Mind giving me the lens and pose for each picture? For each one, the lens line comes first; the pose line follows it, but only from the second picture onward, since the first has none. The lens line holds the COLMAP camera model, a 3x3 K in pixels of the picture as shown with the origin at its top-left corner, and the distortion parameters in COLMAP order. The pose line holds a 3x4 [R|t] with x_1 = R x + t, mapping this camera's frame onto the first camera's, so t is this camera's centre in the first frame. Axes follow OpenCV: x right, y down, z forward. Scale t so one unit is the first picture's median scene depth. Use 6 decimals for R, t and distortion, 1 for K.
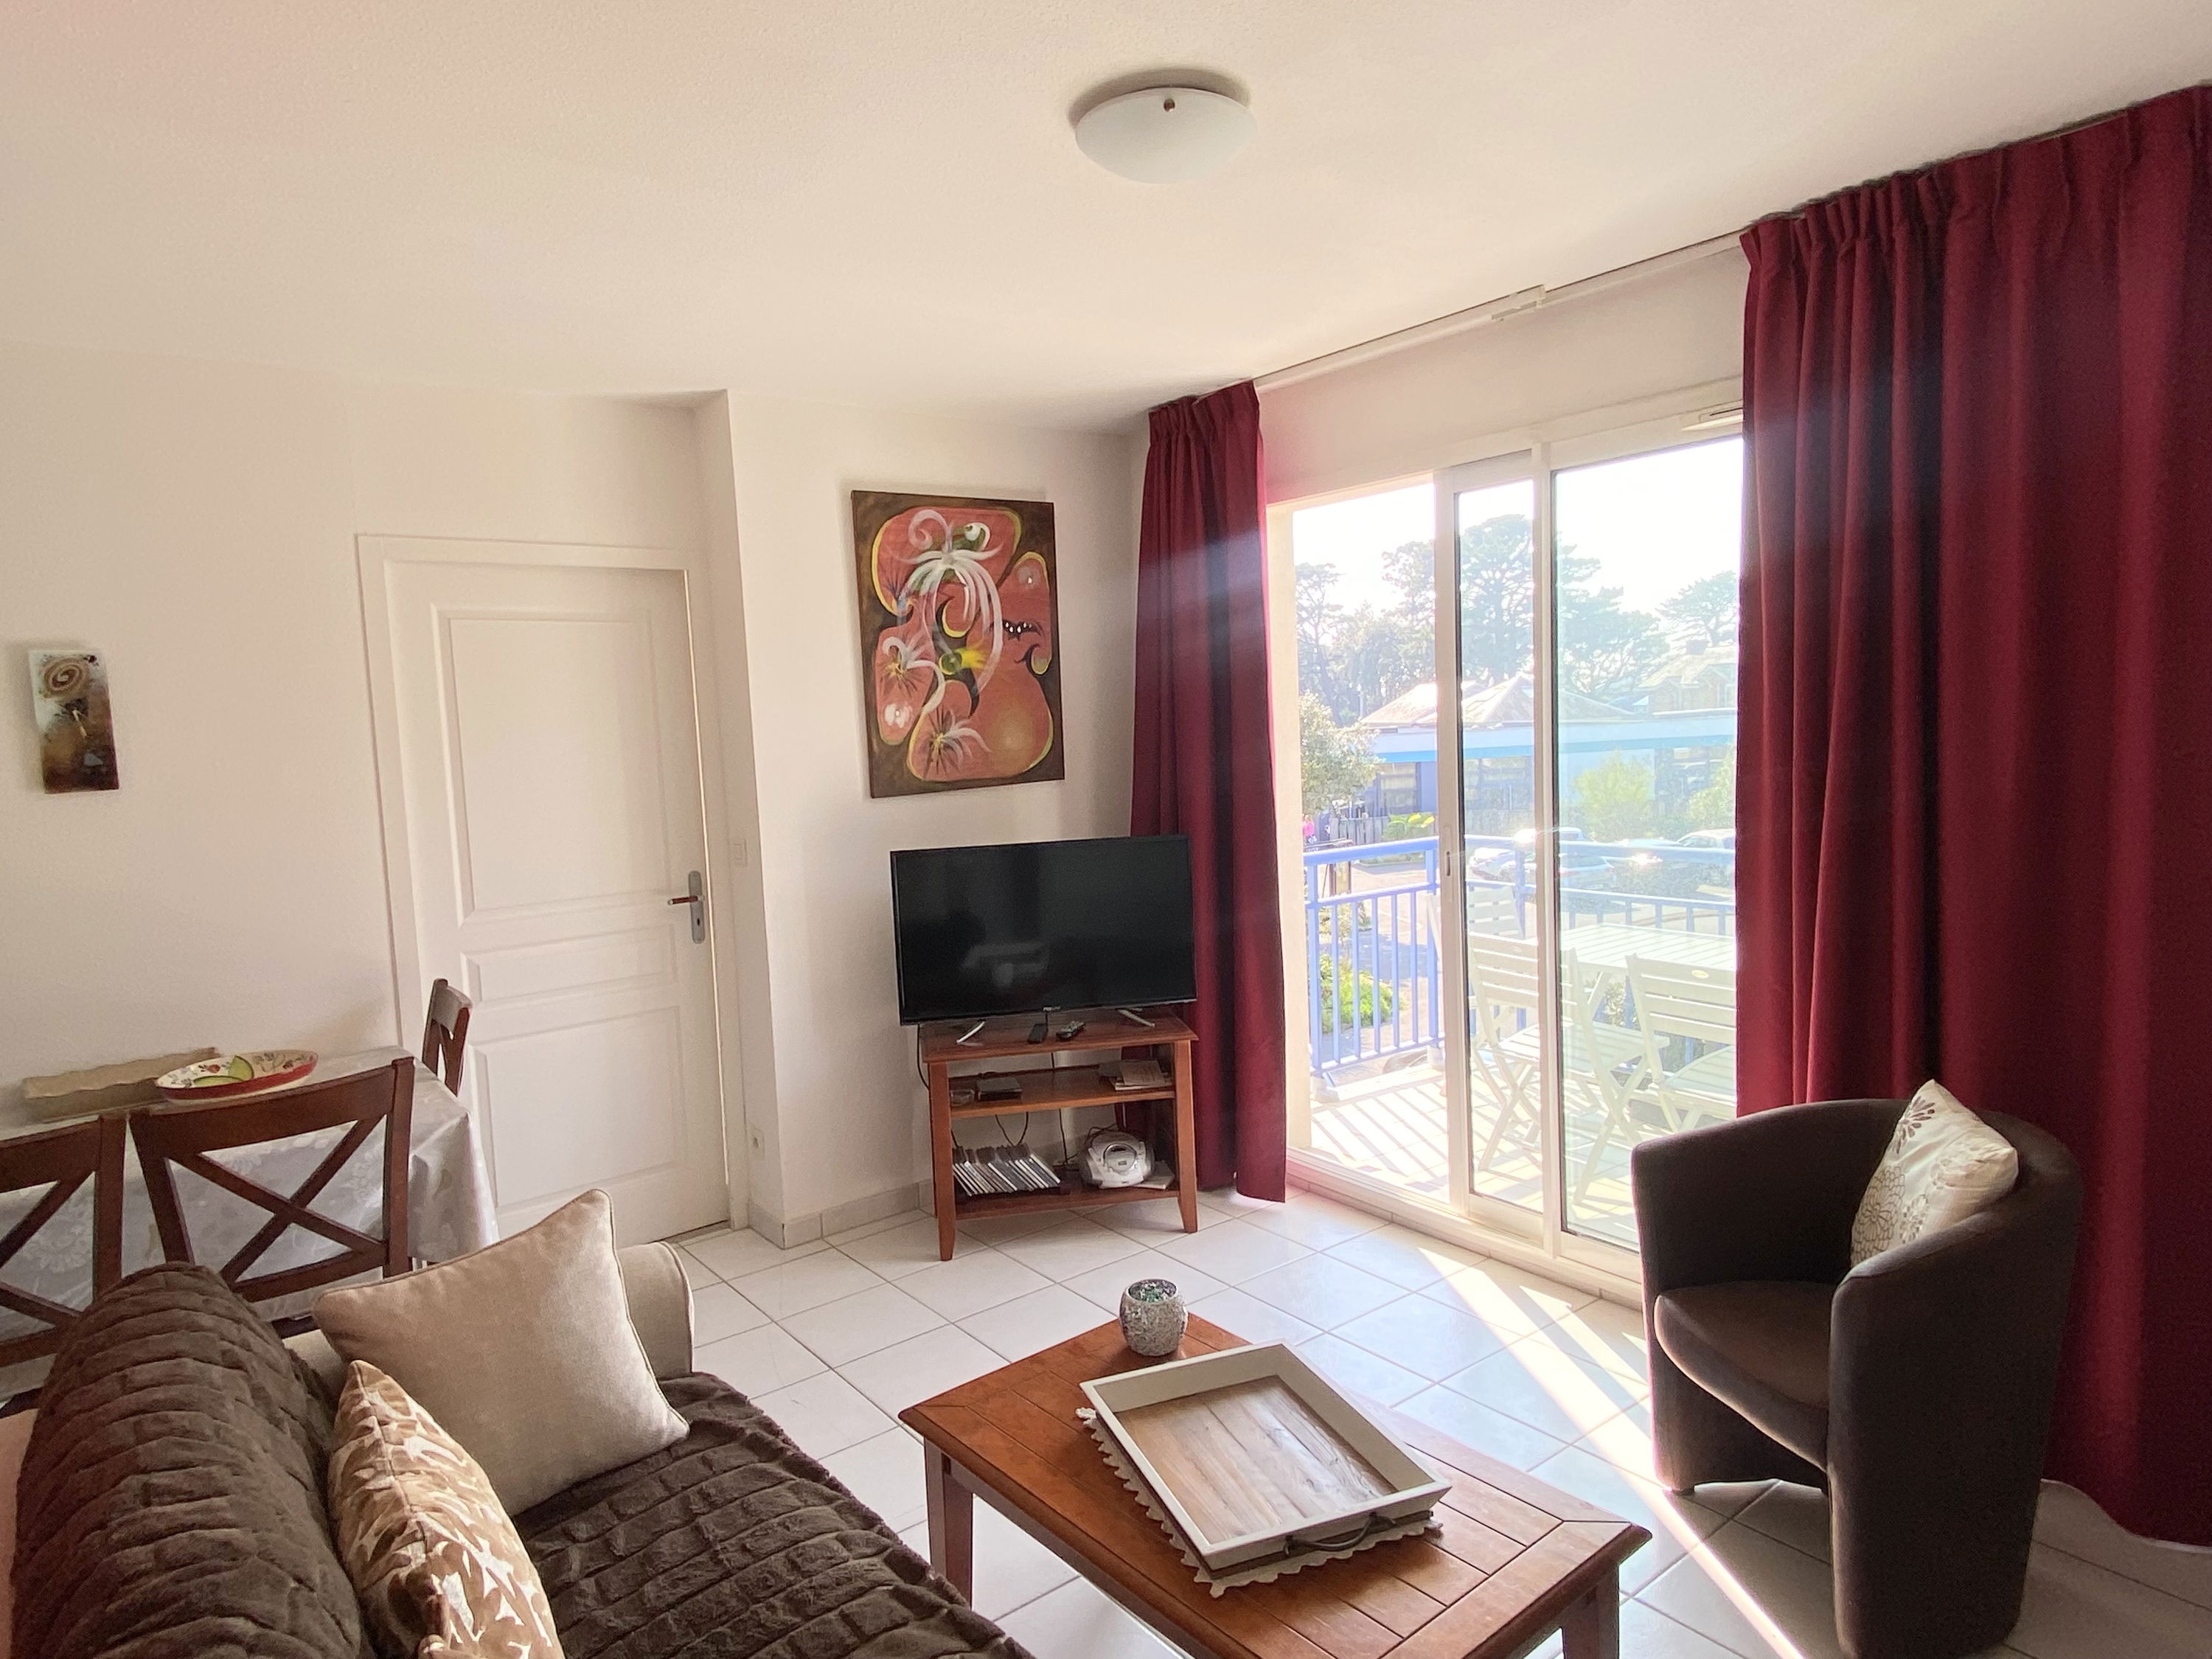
lens RADIAL K [[1302.1, 0, 1105.6], [0, 1302.1, 829.9], [0, 0, 1]] dist [0.019013, -0.006174]
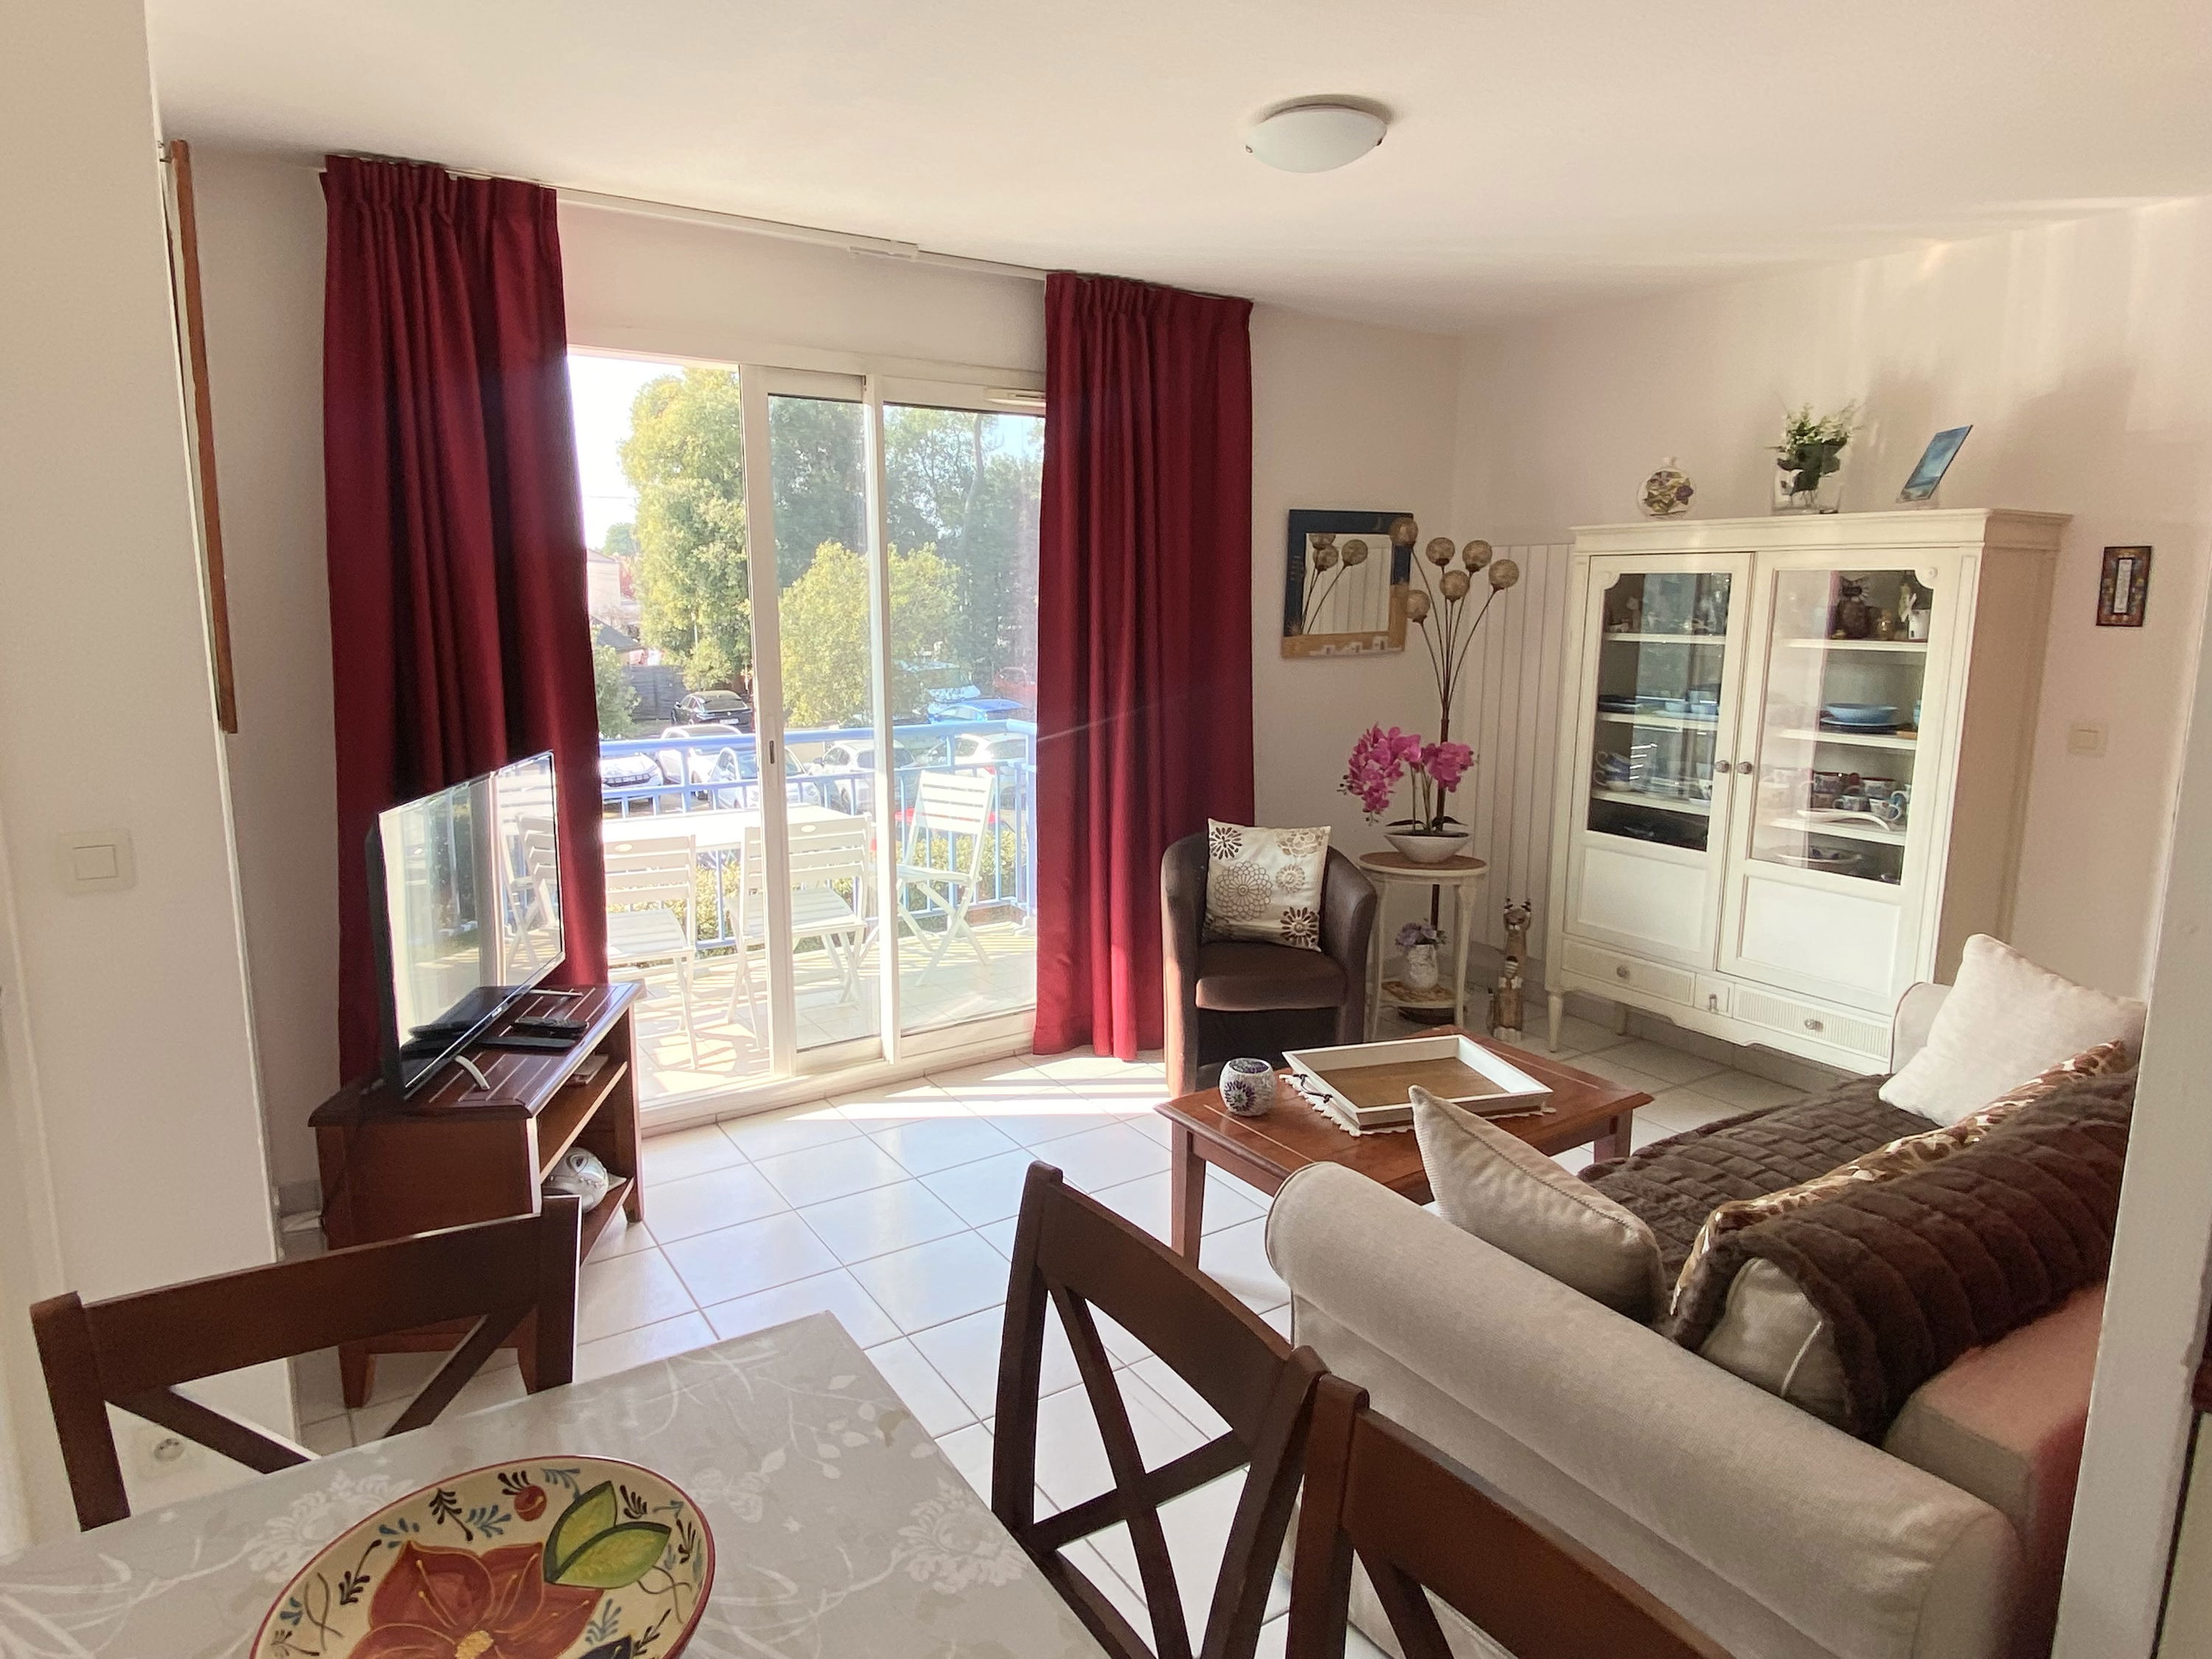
lens RADIAL K [[1302.1, 0, 1117.3], [0, 1302.1, 817.9], [0, 0, 1]] dist [0.019013, -0.006174]
pose [[0.072830, -0.144978, 0.986751, -0.871530], [0.079855, 0.987049, 0.139128, -0.053144], [-0.994142, 0.068664, 0.083464, 0.733511]]
